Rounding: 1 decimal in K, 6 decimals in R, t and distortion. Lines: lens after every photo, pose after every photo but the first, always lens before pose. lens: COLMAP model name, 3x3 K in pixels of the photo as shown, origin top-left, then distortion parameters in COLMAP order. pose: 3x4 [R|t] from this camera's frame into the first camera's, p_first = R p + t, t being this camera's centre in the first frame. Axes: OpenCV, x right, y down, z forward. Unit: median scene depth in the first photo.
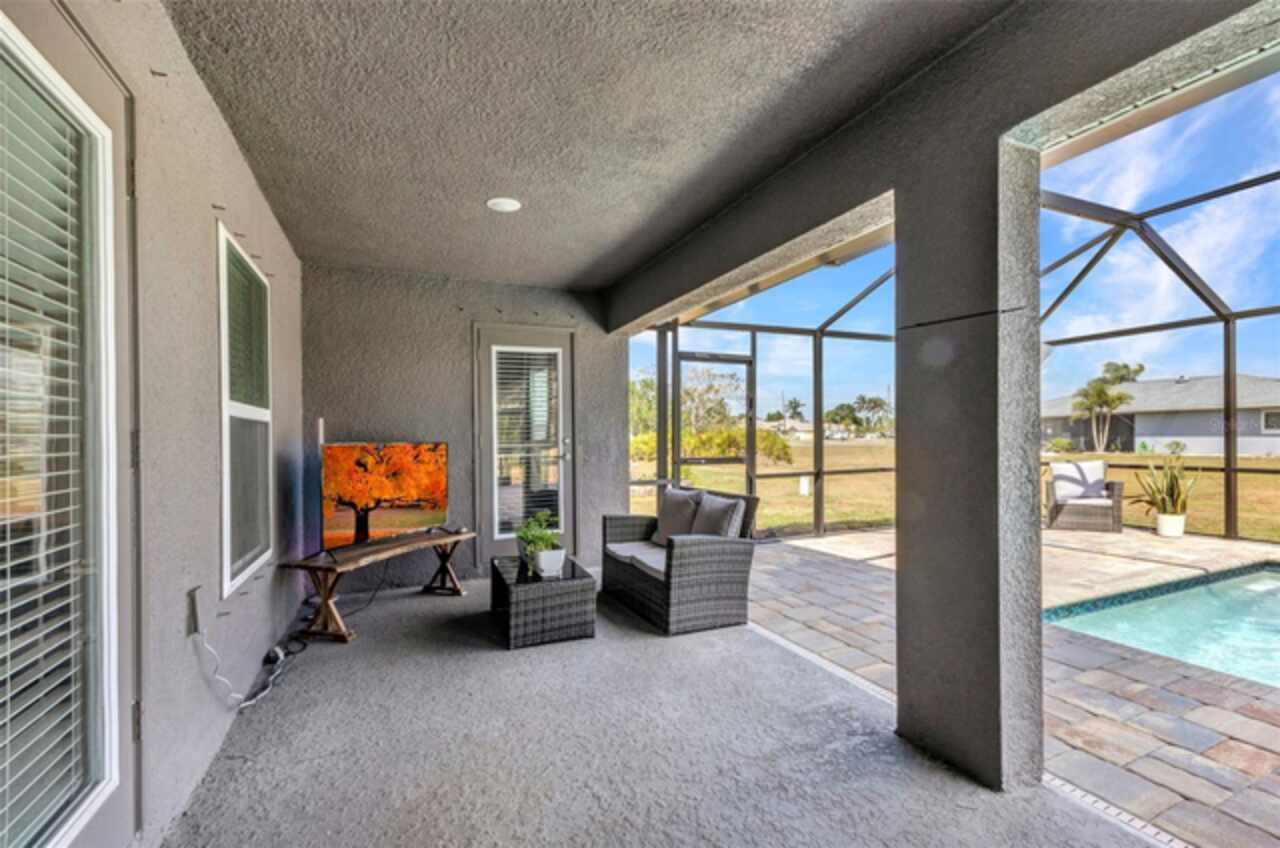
lens RADIAL K [[559.4, 0, 639.2], [0, 559.4, 445.7], [0, 0, 1]] dist [0.010850, -0.000672]
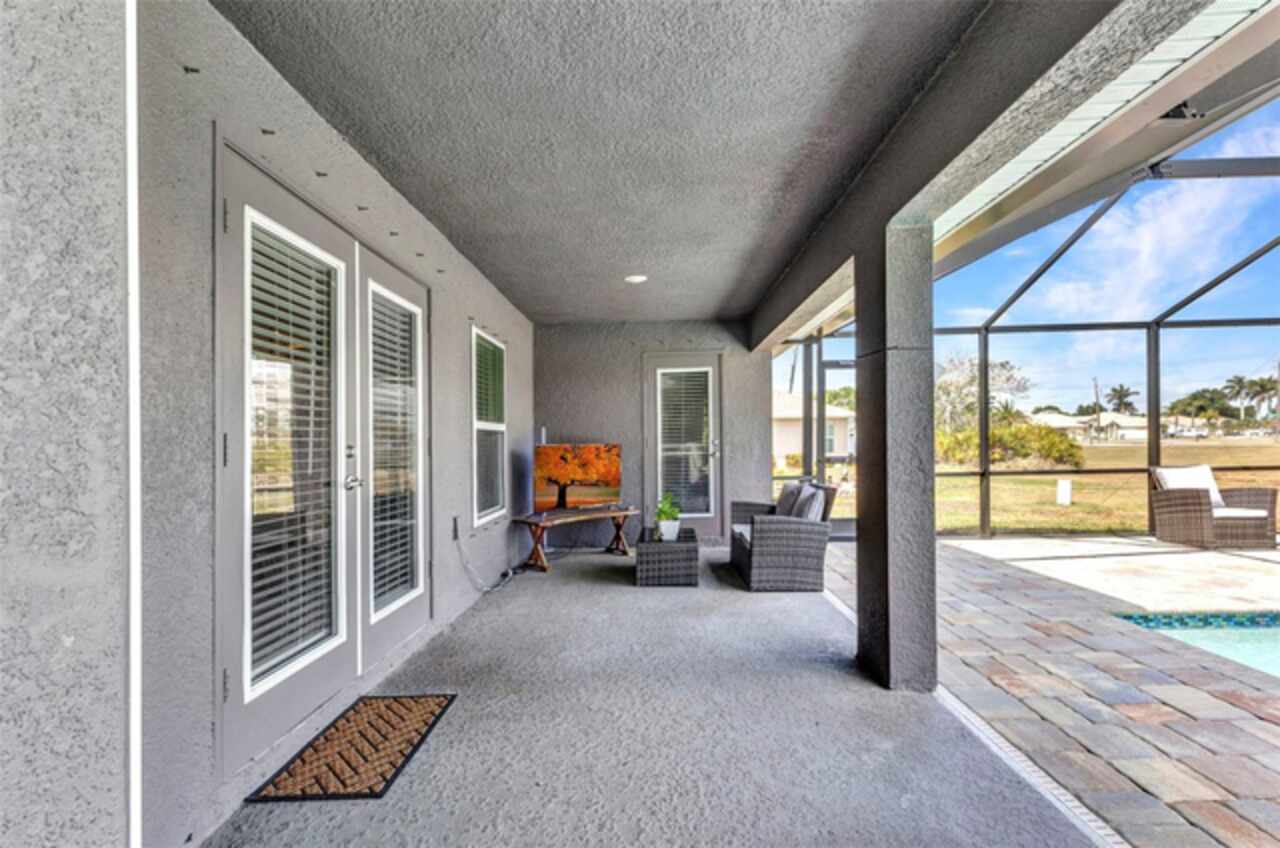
lens RADIAL K [[614.1, 0, 641.1], [0, 614.1, 442.8], [0, 0, 1]] dist [0.000178, 0.000029]
pose [[0.891590, -0.005053, -0.452815, 0.445464], [0.001617, 0.999967, -0.007976, 0.005071], [0.452840, 0.006379, 0.891569, -0.369250]]
